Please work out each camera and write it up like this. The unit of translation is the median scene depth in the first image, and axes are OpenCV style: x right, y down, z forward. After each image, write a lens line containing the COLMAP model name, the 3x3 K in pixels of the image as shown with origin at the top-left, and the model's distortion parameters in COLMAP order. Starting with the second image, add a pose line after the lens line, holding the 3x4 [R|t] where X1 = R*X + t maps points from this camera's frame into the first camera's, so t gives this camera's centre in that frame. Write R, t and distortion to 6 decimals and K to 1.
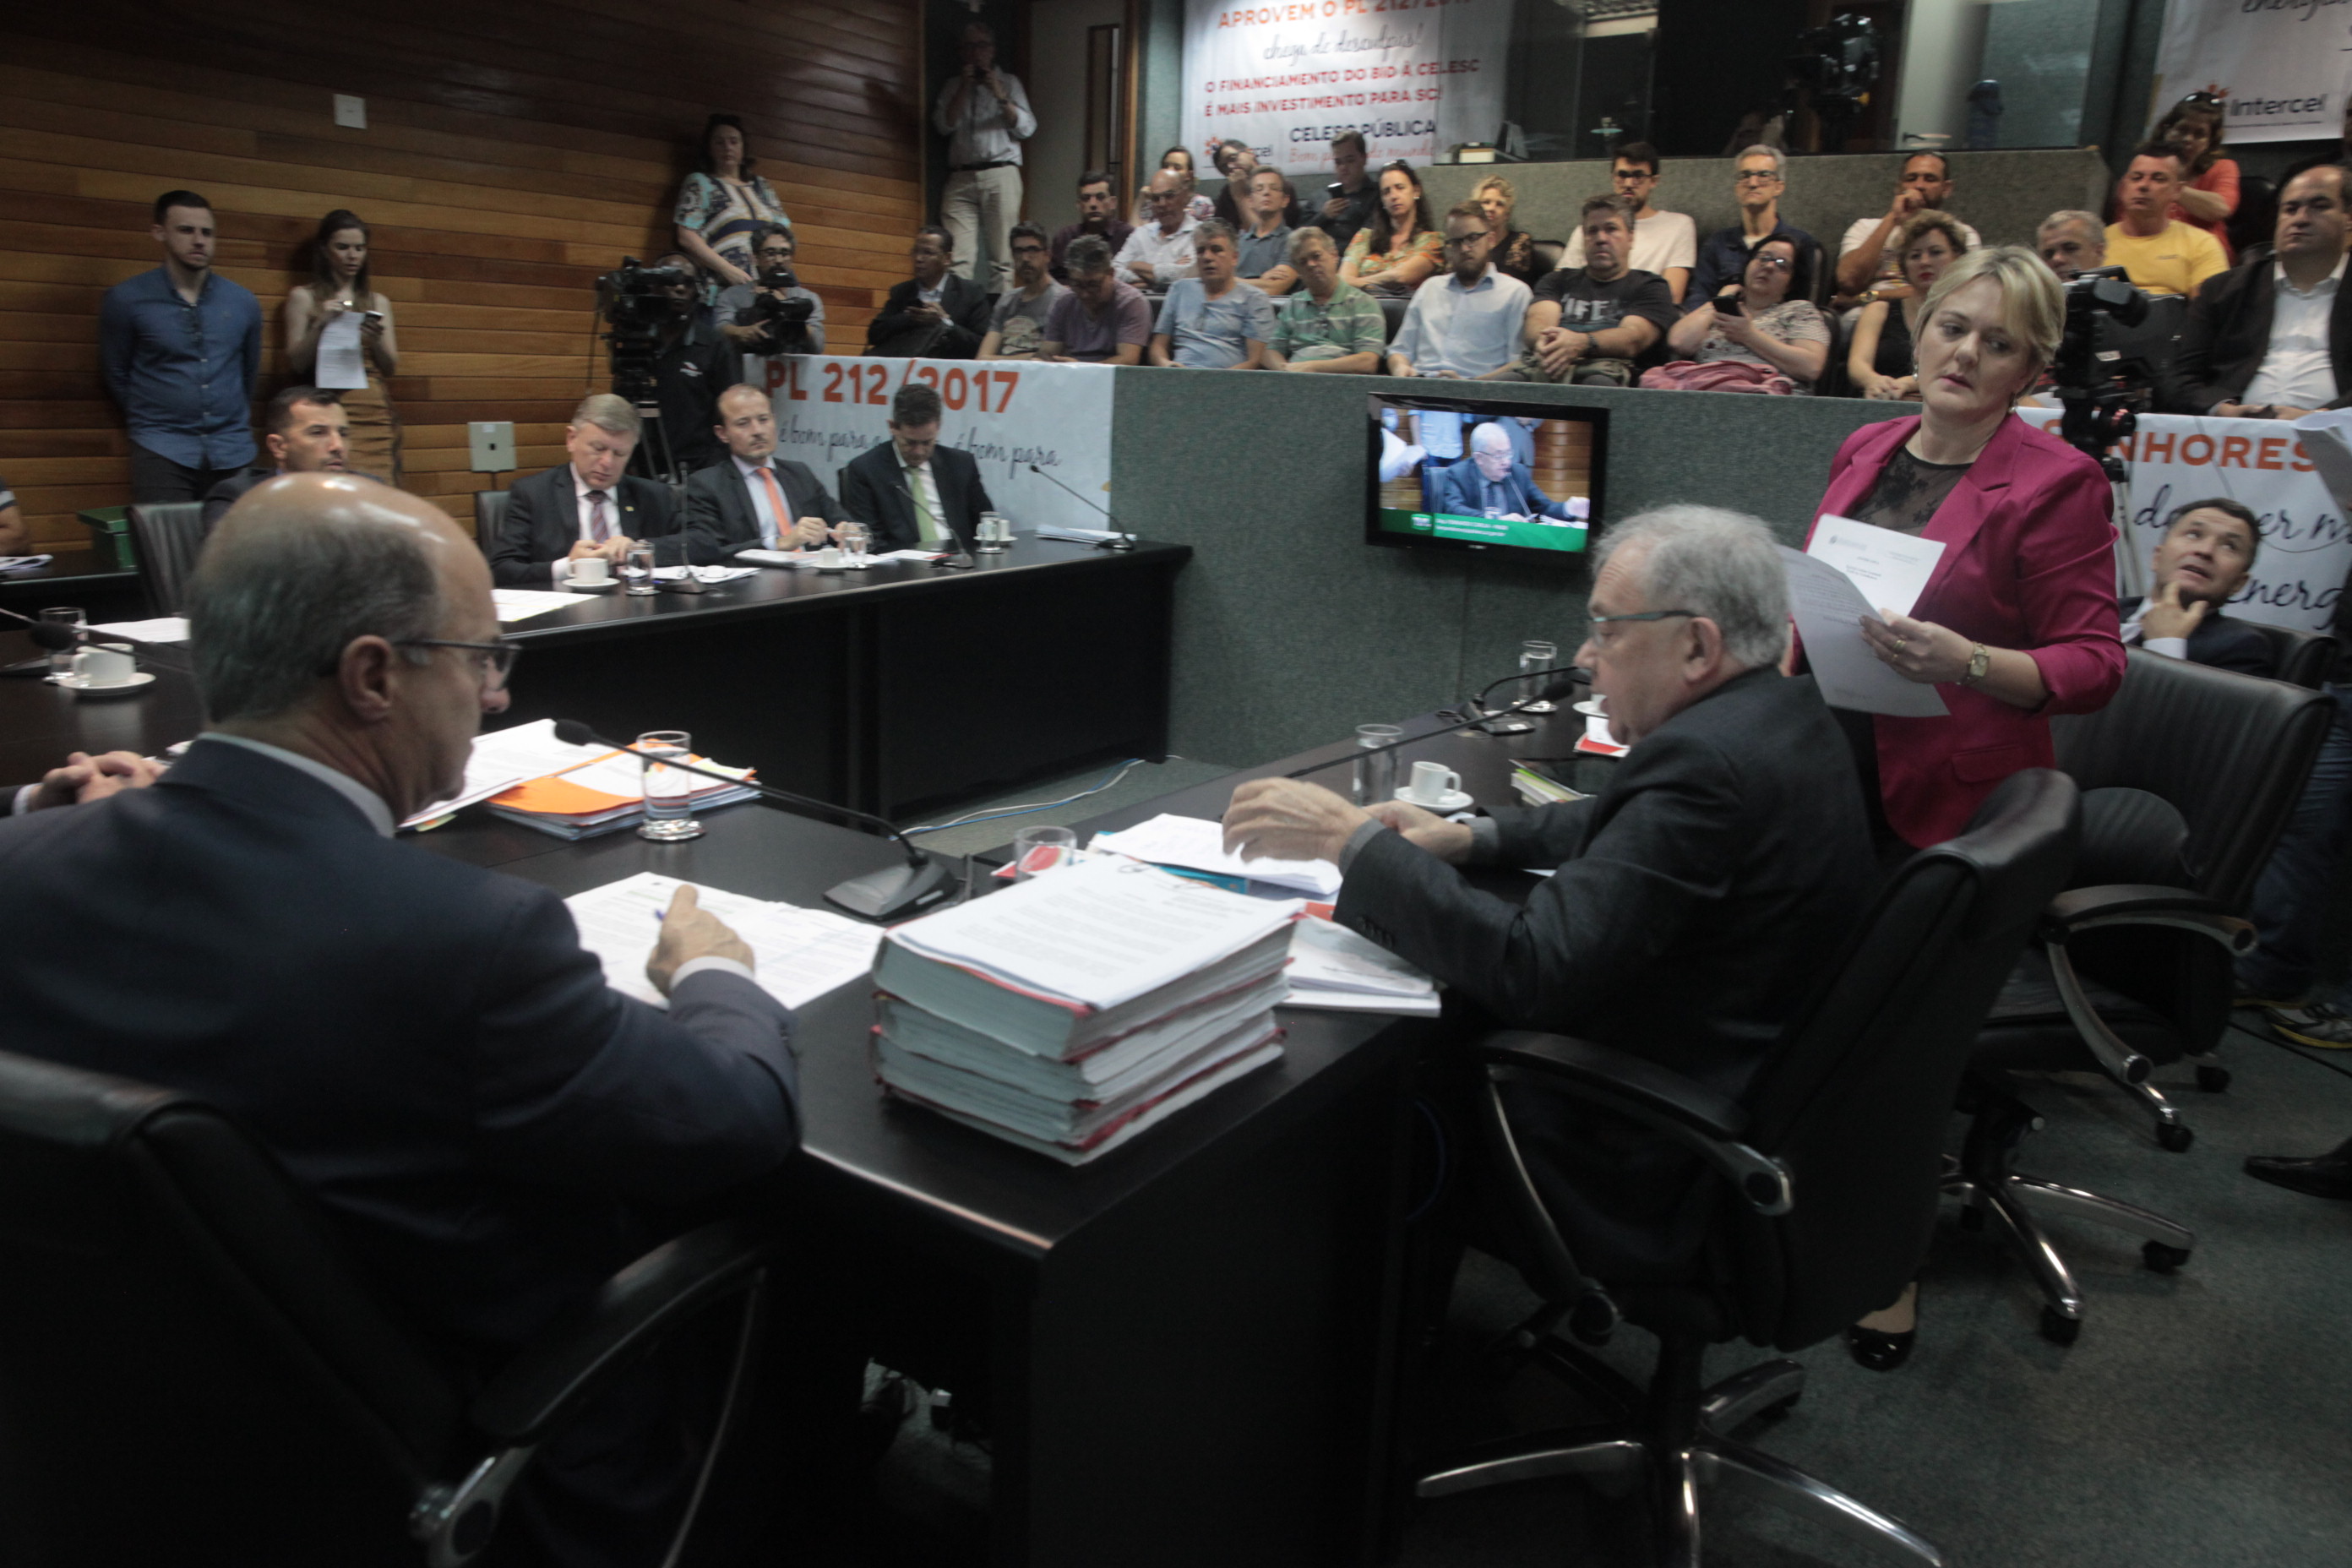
lens RADIAL K [[1623.1, 0, 1174.6], [0, 1623.1, 790.4], [0, 0, 1]] dist [-0.106531, 0.087022]
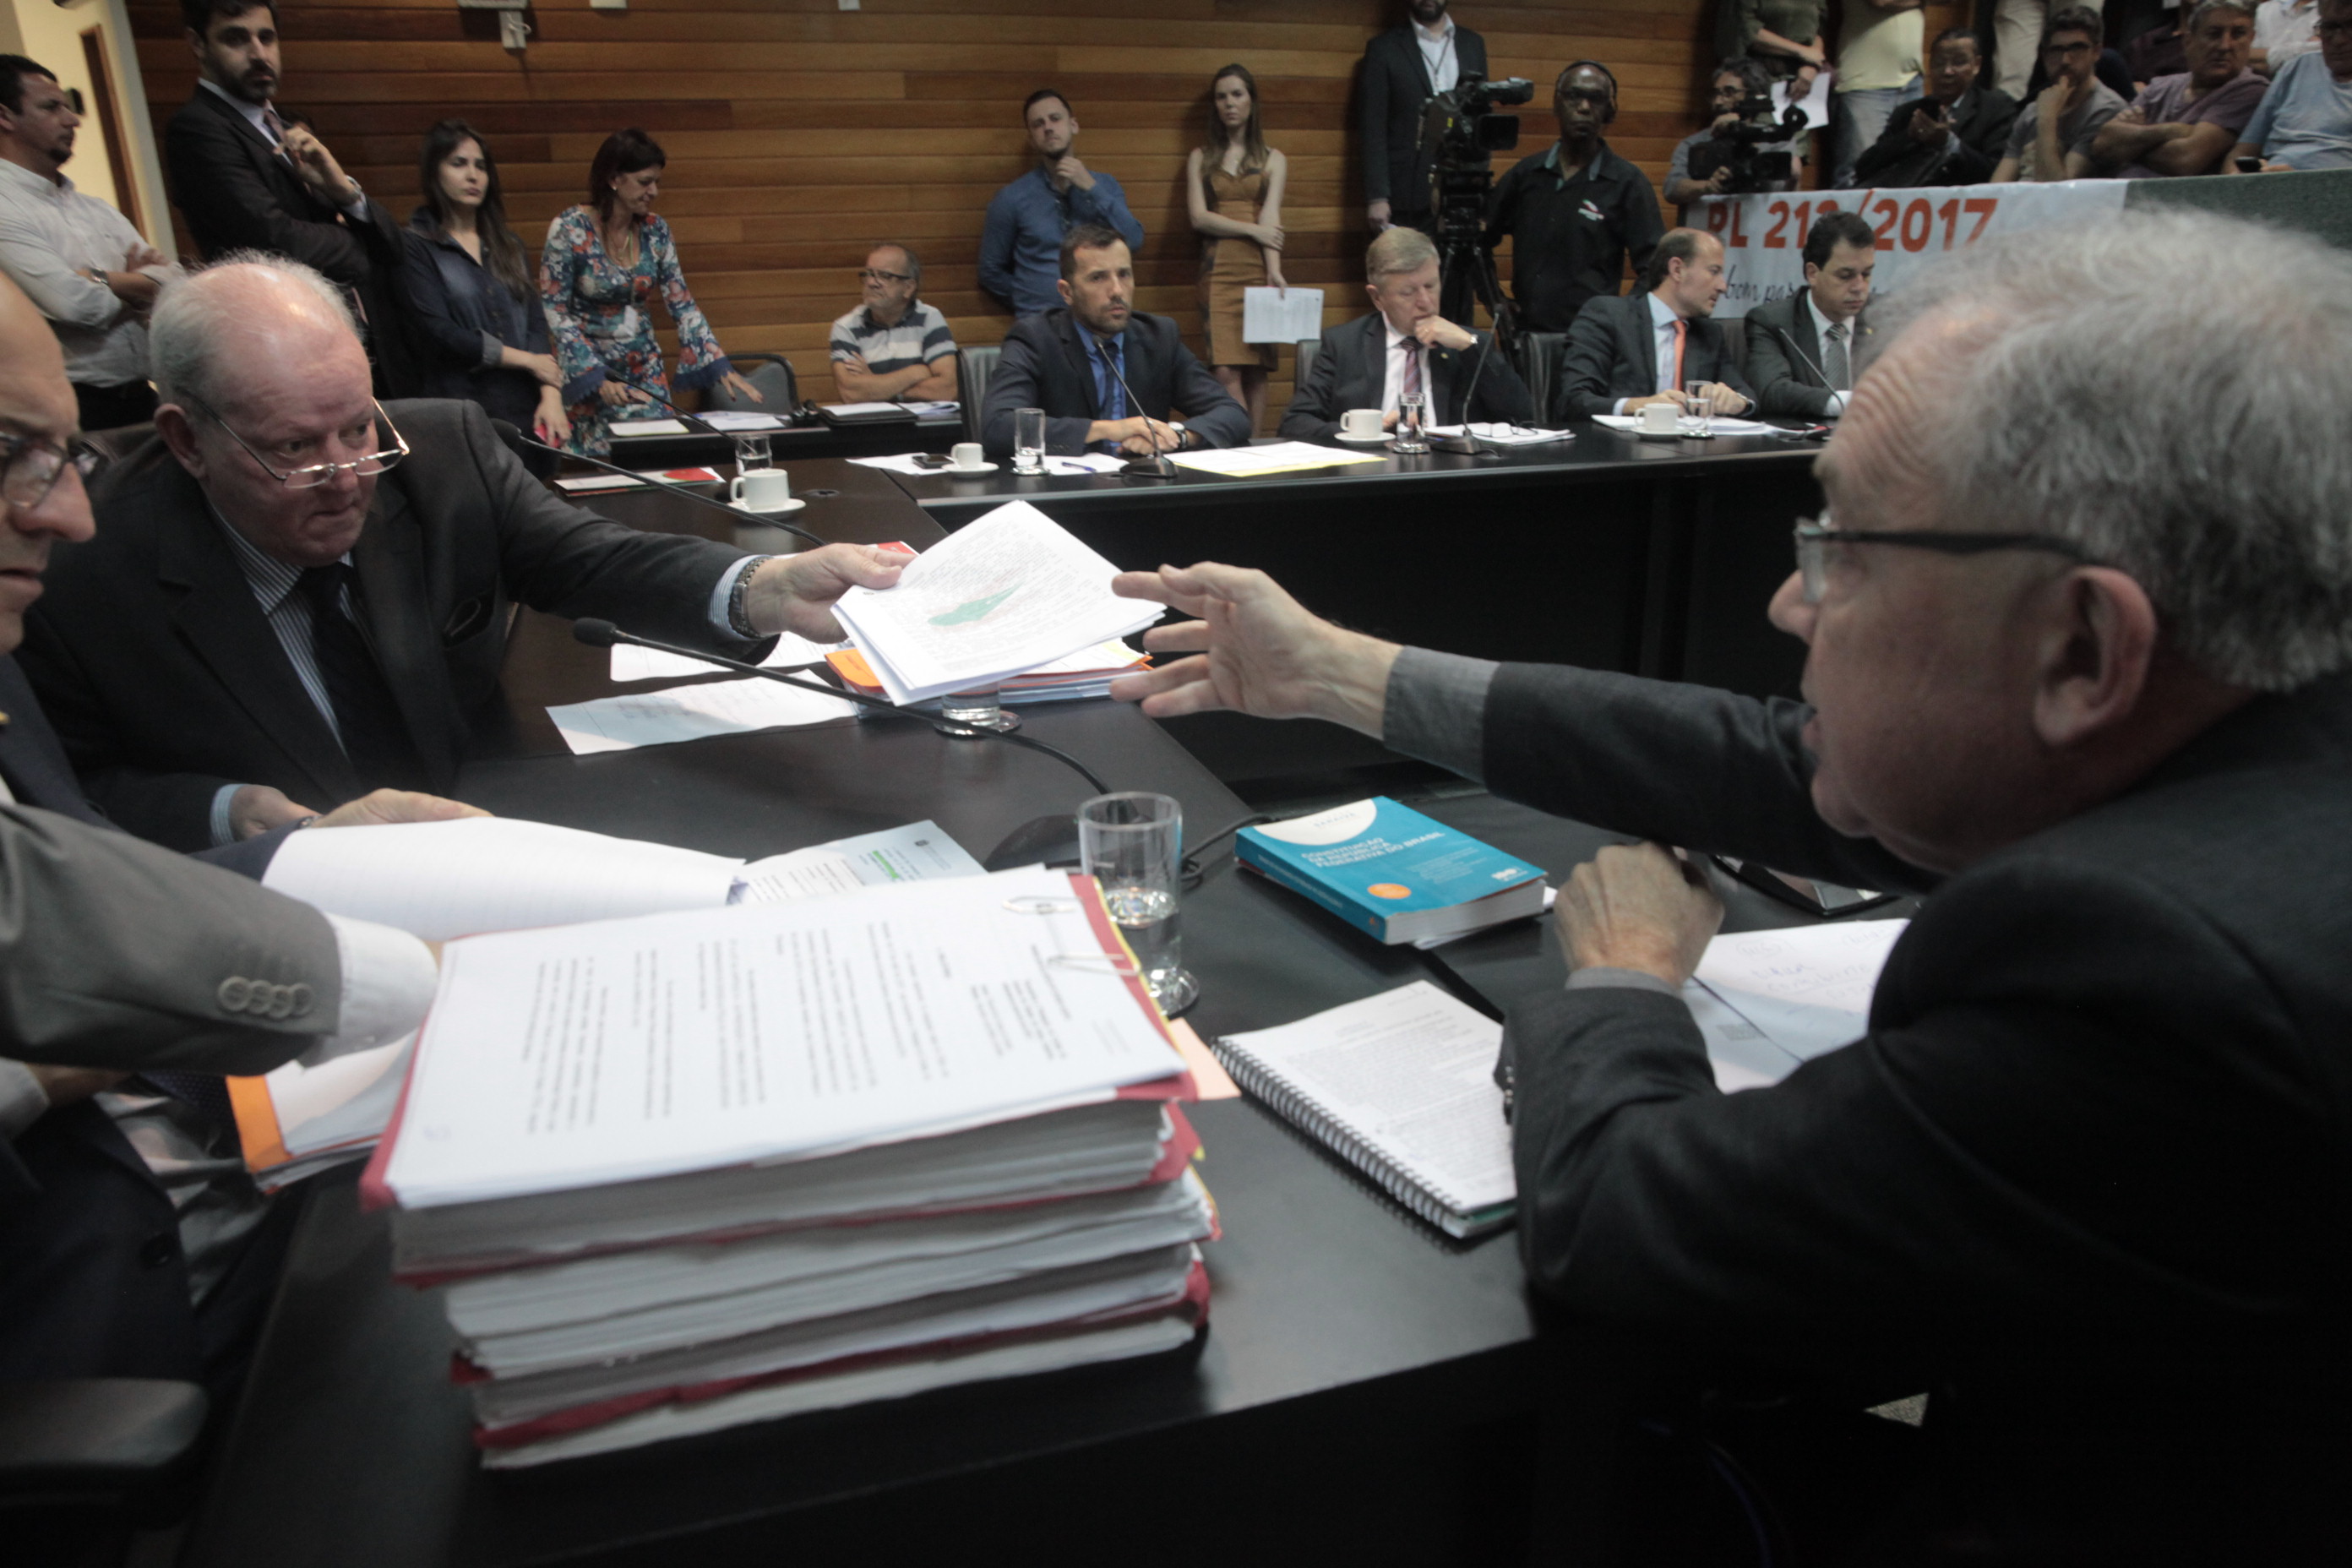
lens RADIAL K [[1615.0, 0, 1174.0], [0, 1615.0, 792.0], [0, 0, 1]] dist [-0.110597, 0.087725]
pose [[0.792214, 0.152781, -0.590809, 0.077078], [-0.112113, 0.988112, 0.105189, -0.011731], [0.599857, -0.017095, 0.799925, 0.152071]]
